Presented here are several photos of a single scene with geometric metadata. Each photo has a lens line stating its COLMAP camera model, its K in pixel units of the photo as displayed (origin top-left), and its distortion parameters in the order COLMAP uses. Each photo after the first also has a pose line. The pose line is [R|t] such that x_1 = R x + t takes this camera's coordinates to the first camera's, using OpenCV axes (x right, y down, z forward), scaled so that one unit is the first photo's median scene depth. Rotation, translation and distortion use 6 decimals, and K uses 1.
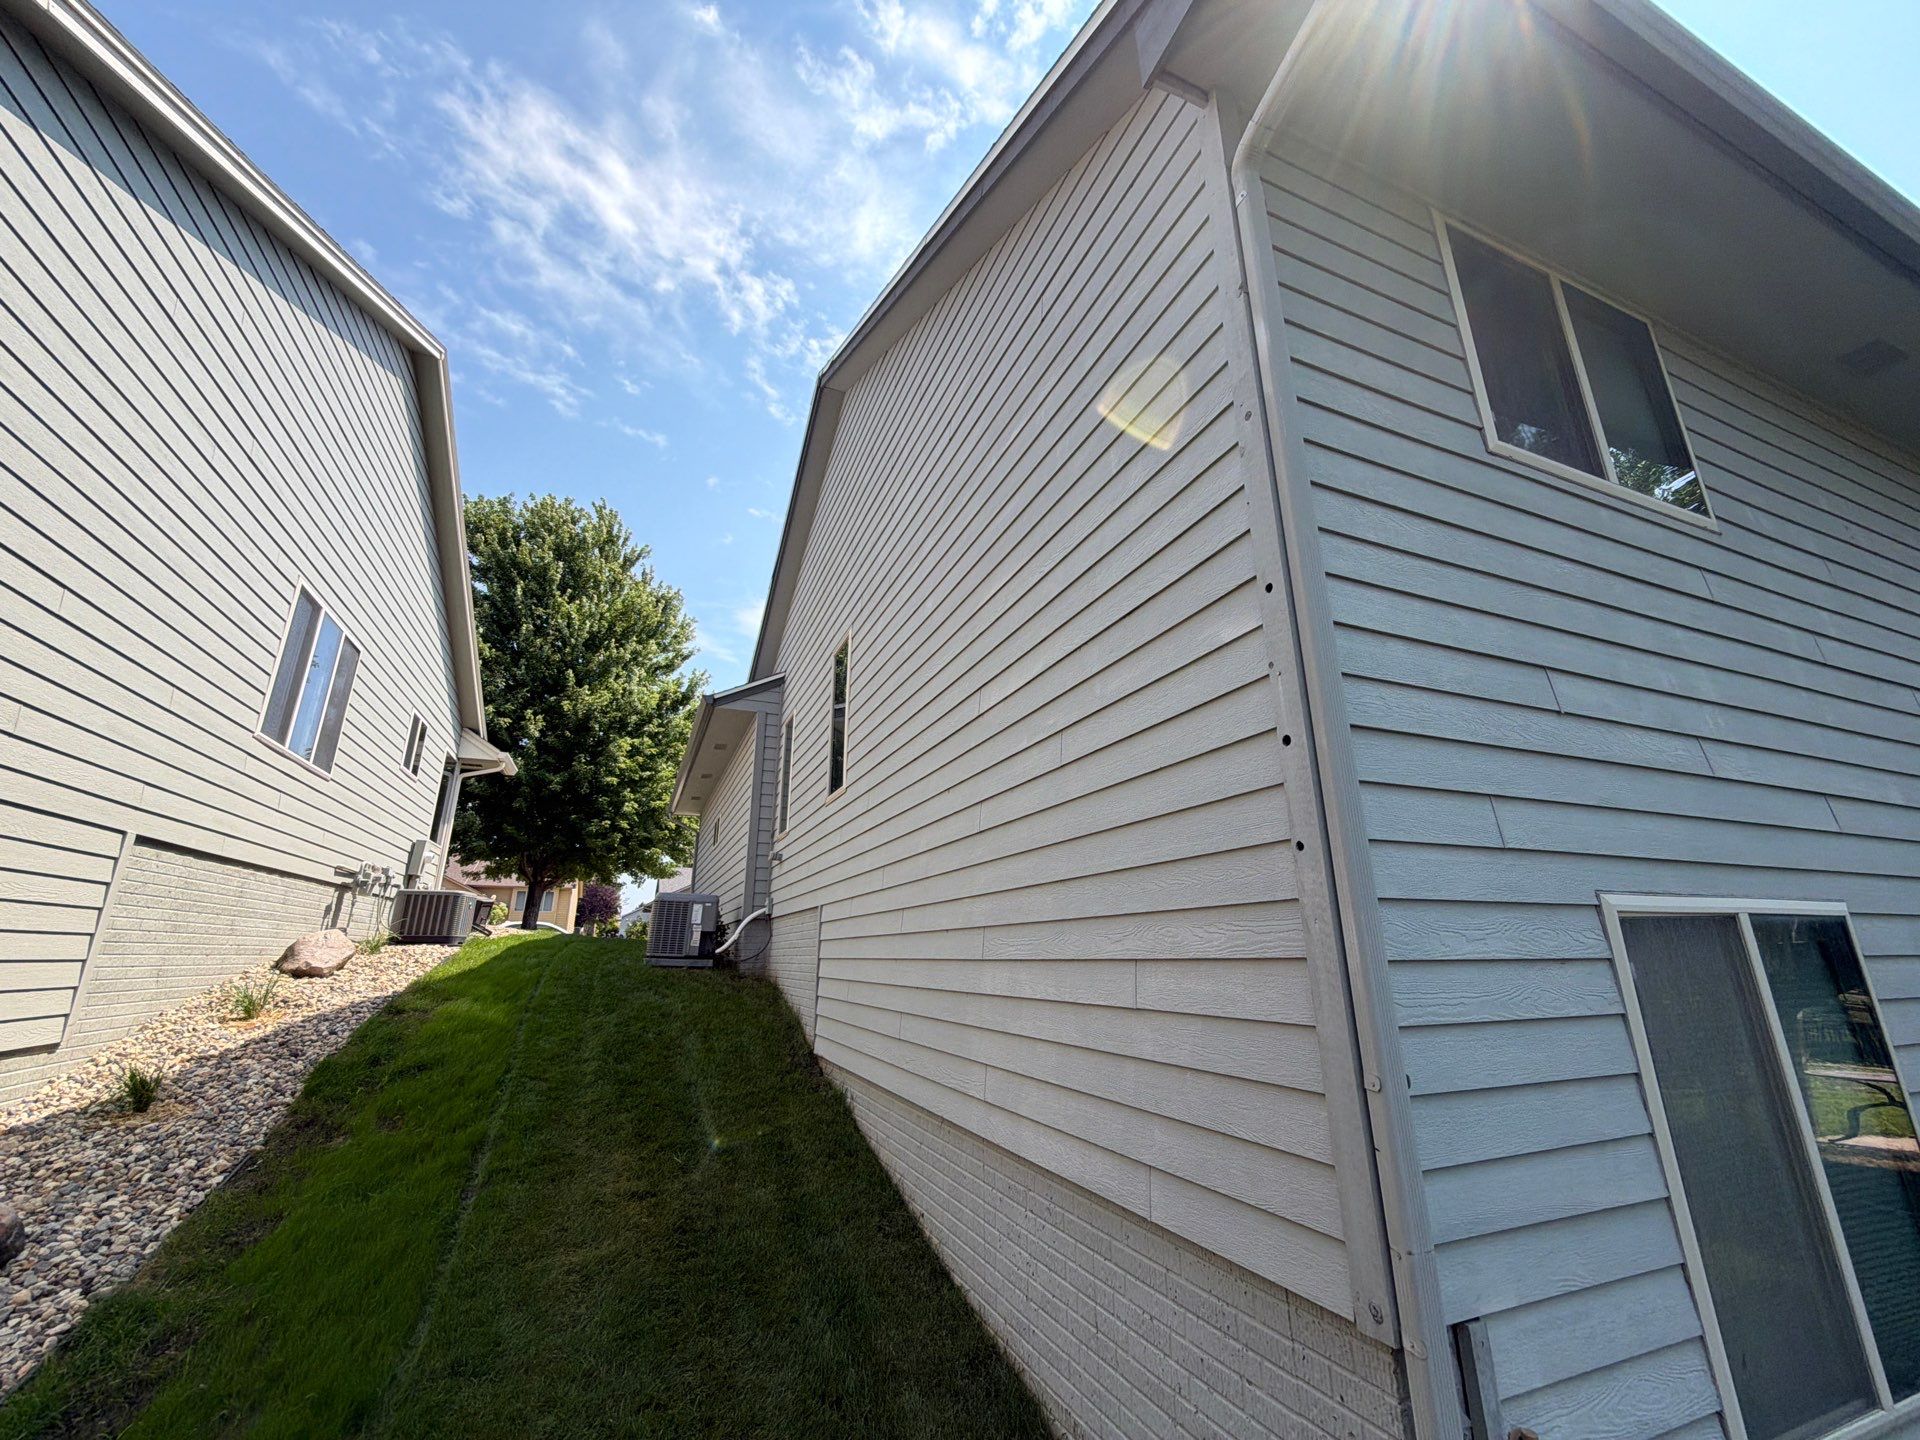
lens RADIAL K [[763.5, 0, 966.5], [0, 763.5, 718.6], [0, 0, 1]] dist [0.001435, -0.001238]
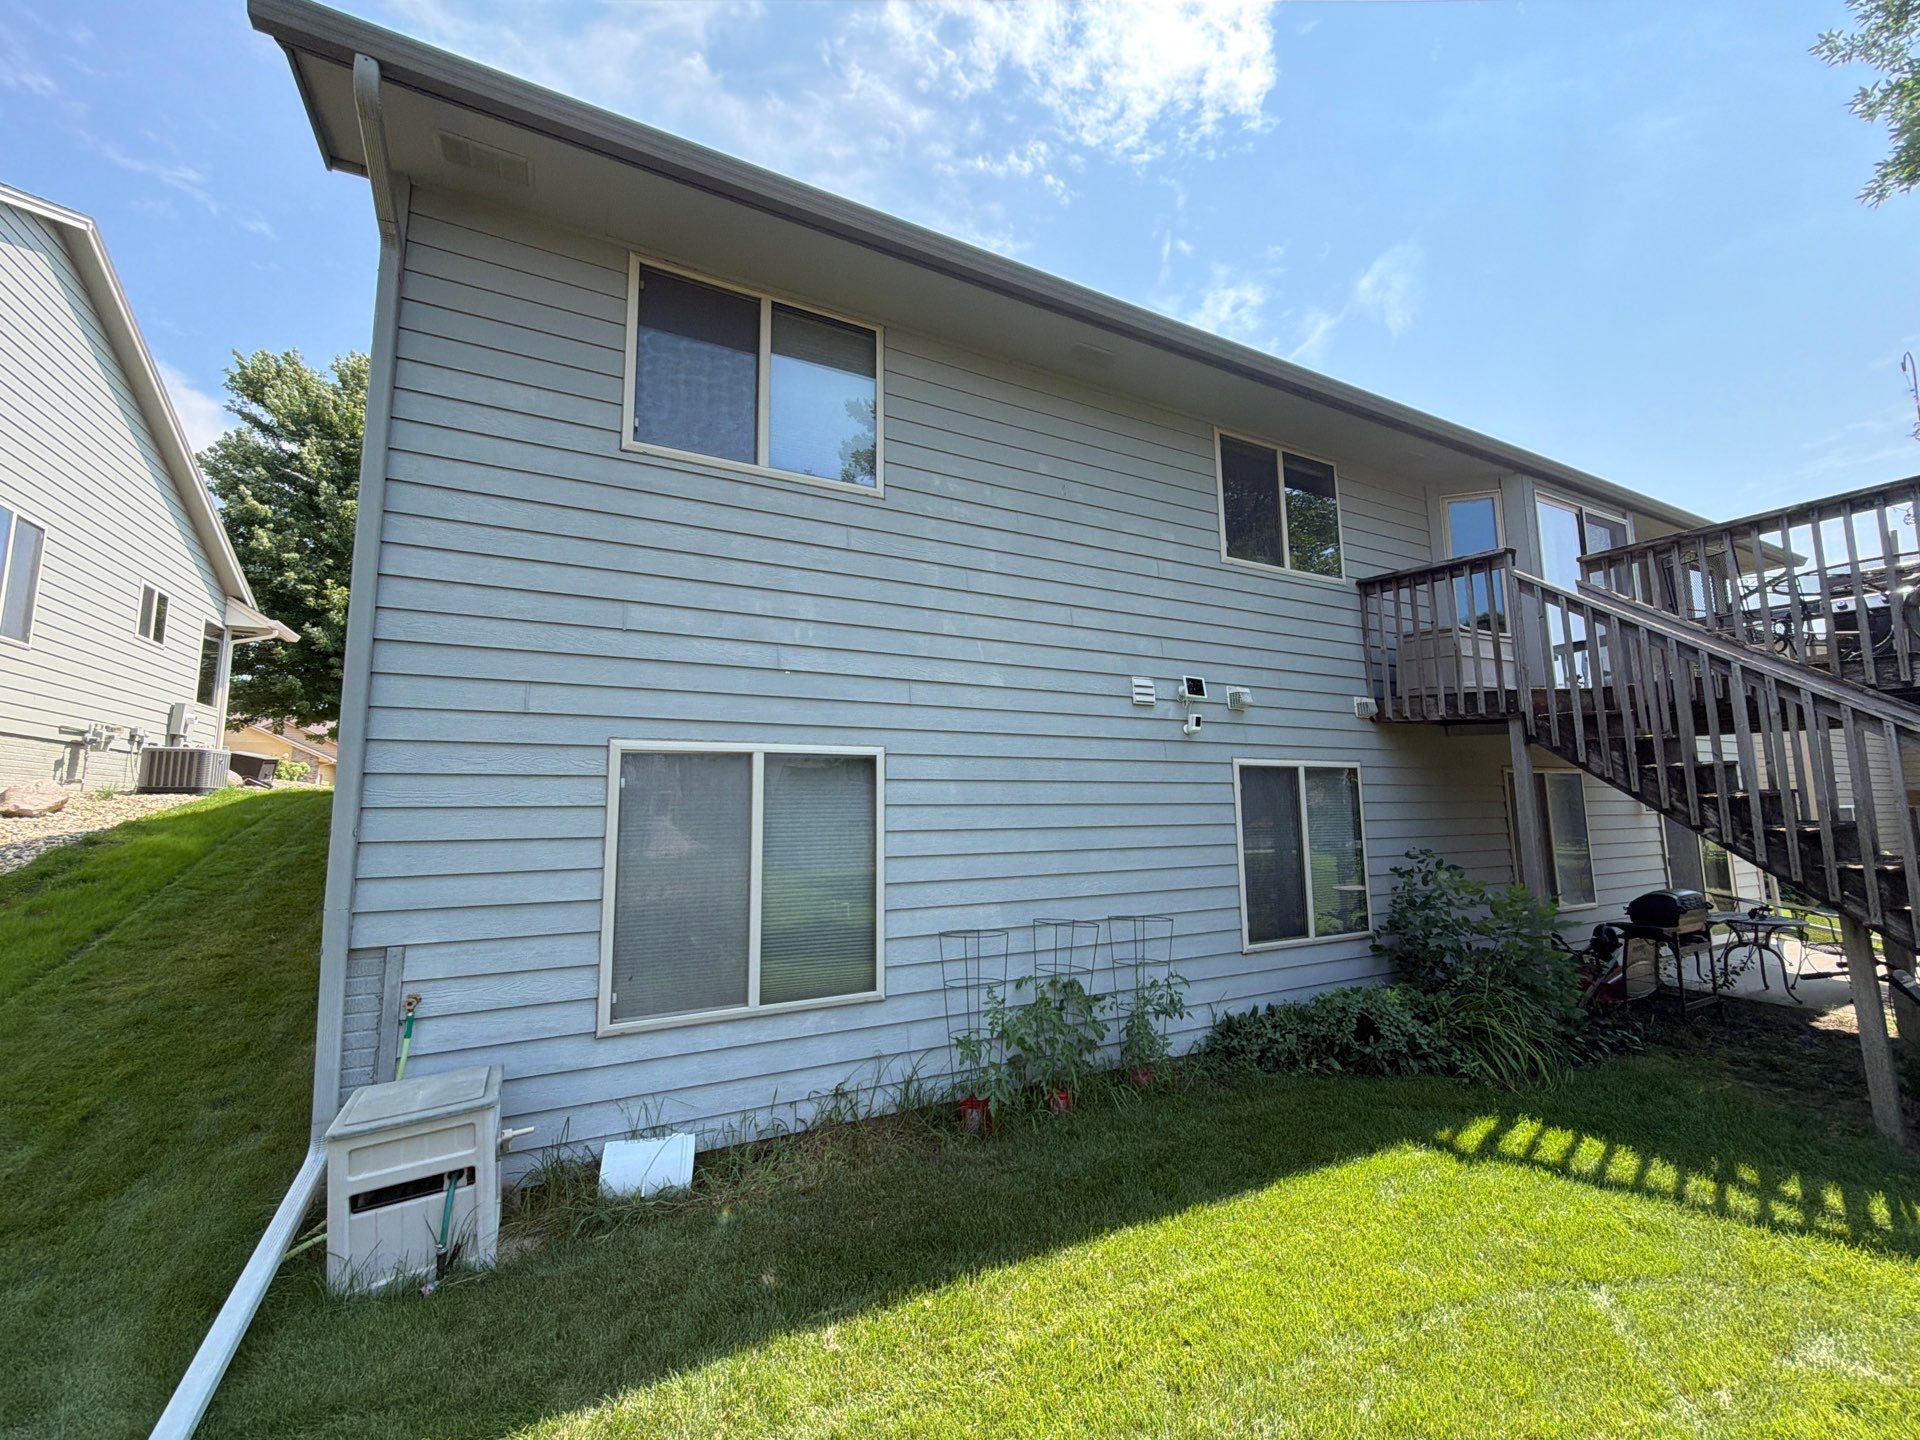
lens RADIAL K [[763.5, 0, 961.9], [0, 763.5, 719.7], [0, 0, 1]] dist [0.001435, -0.001238]
pose [[0.996940, 0.003142, 0.078111, 0.402919], [-0.016875, 0.984284, 0.175785, -0.034362], [-0.076331, -0.176565, 0.981325, -0.196949]]
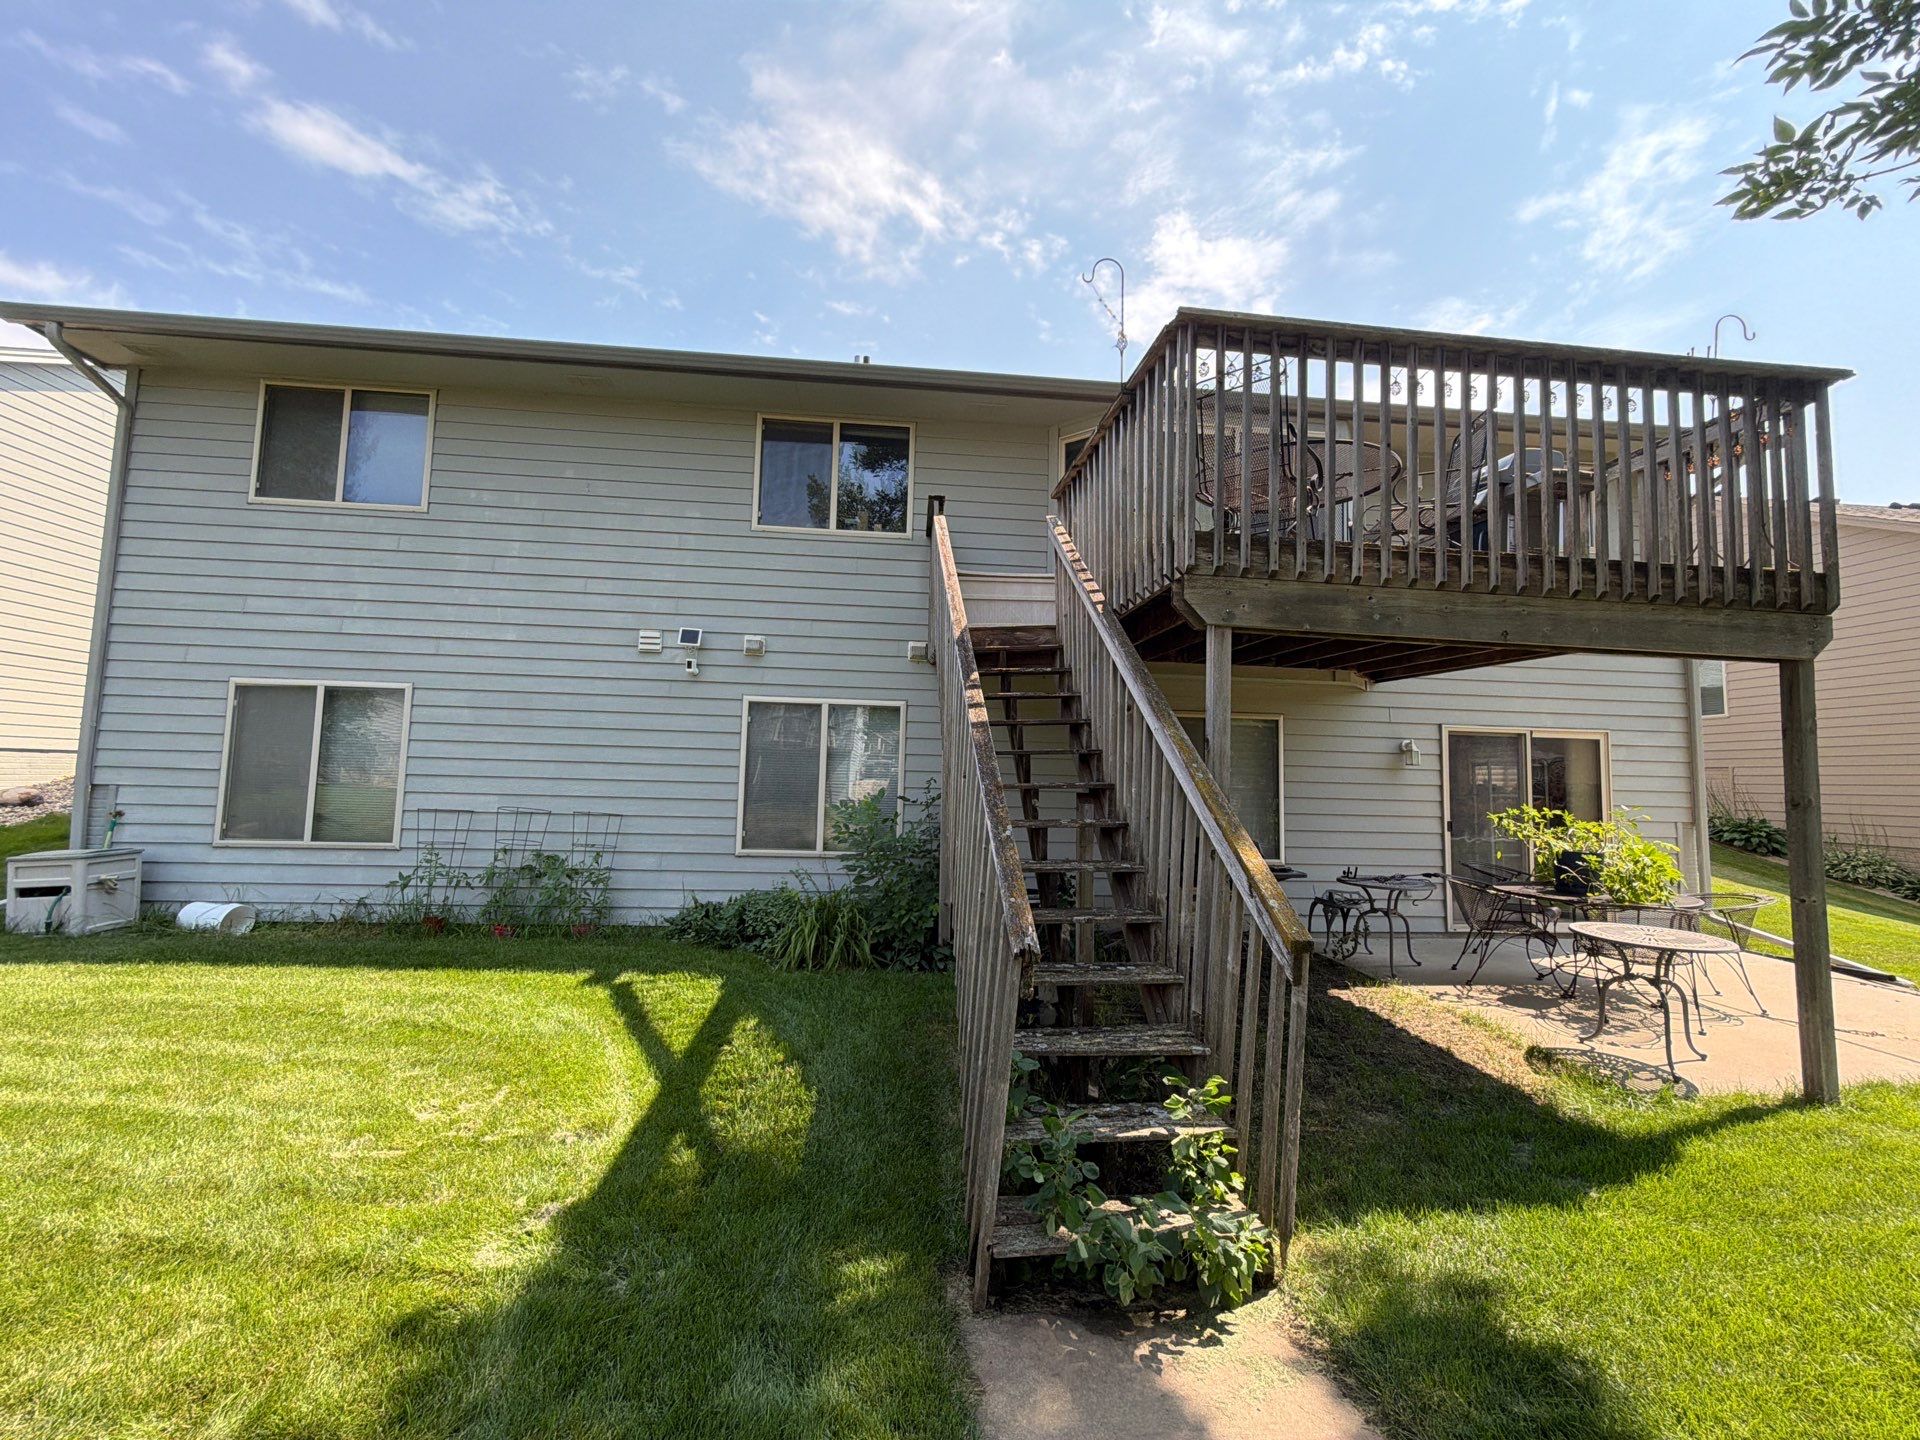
lens RADIAL K [[763.5, 0, 1026.3], [0, 763.5, 714.2], [0, 0, 1]] dist [0.001435, -0.001238]
pose [[0.953534, 0.007347, -0.301197, 1.254473], [0.057617, 0.976805, 0.206233, -0.015704], [0.295726, -0.214004, 0.930993, -0.228878]]
